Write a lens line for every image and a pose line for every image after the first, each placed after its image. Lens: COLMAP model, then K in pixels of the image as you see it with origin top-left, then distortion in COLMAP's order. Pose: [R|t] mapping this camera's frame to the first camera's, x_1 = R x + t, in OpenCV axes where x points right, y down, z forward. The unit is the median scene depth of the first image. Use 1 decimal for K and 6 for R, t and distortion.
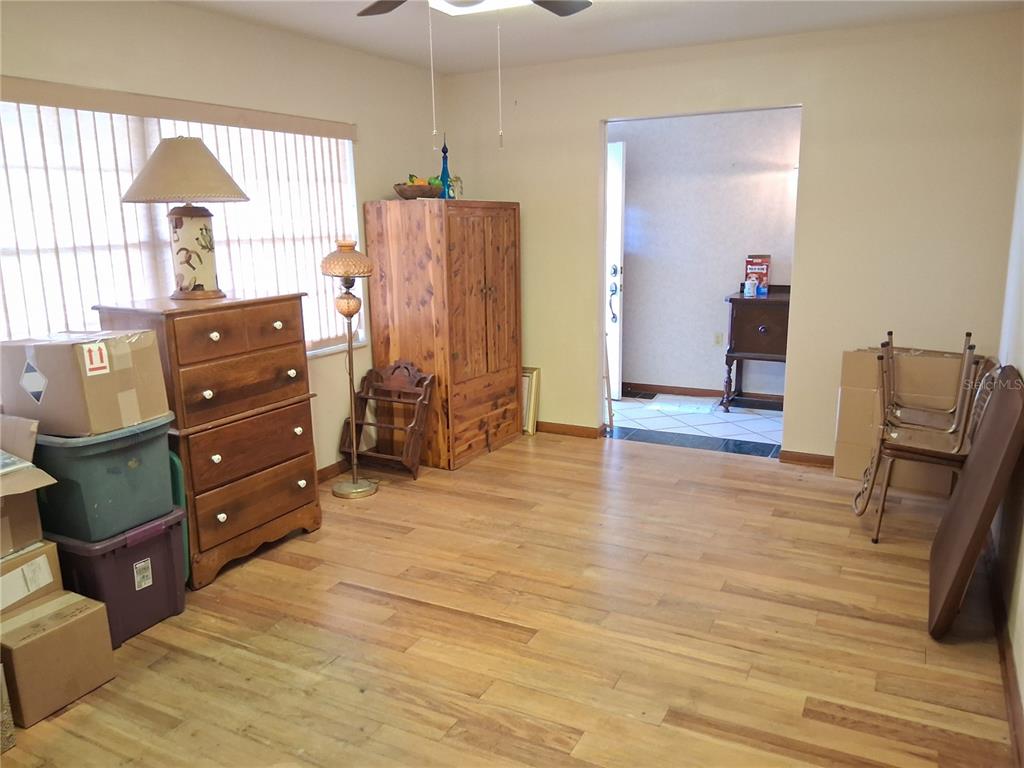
lens RADIAL K [[774.3, 0, 516.6], [0, 774.3, 387.4], [0, 0, 1]] dist [0.090518, -0.131455]
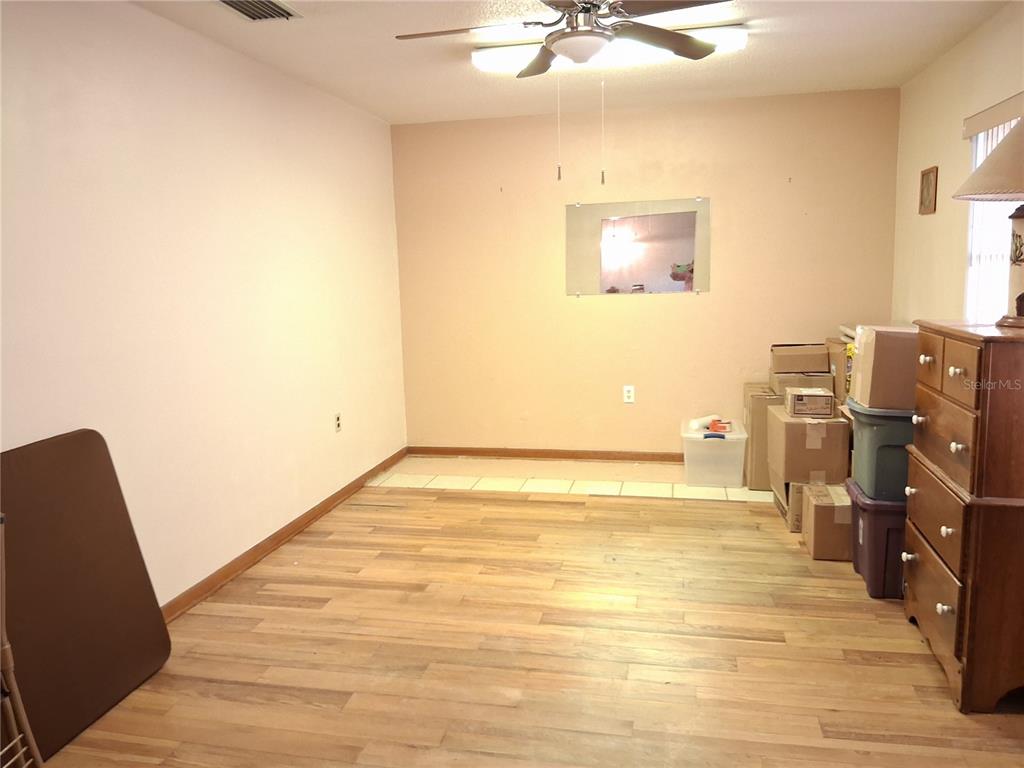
lens RADIAL K [[774.3, 0, 514.0], [0, 774.3, 381.2], [0, 0, 1]] dist [0.090518, -0.131455]
pose [[-0.962690, 0.073771, -0.260356, 0.368501], [-0.022673, 0.936751, 0.349260, -0.436665], [0.269654, 0.342132, -0.900129, 2.132946]]
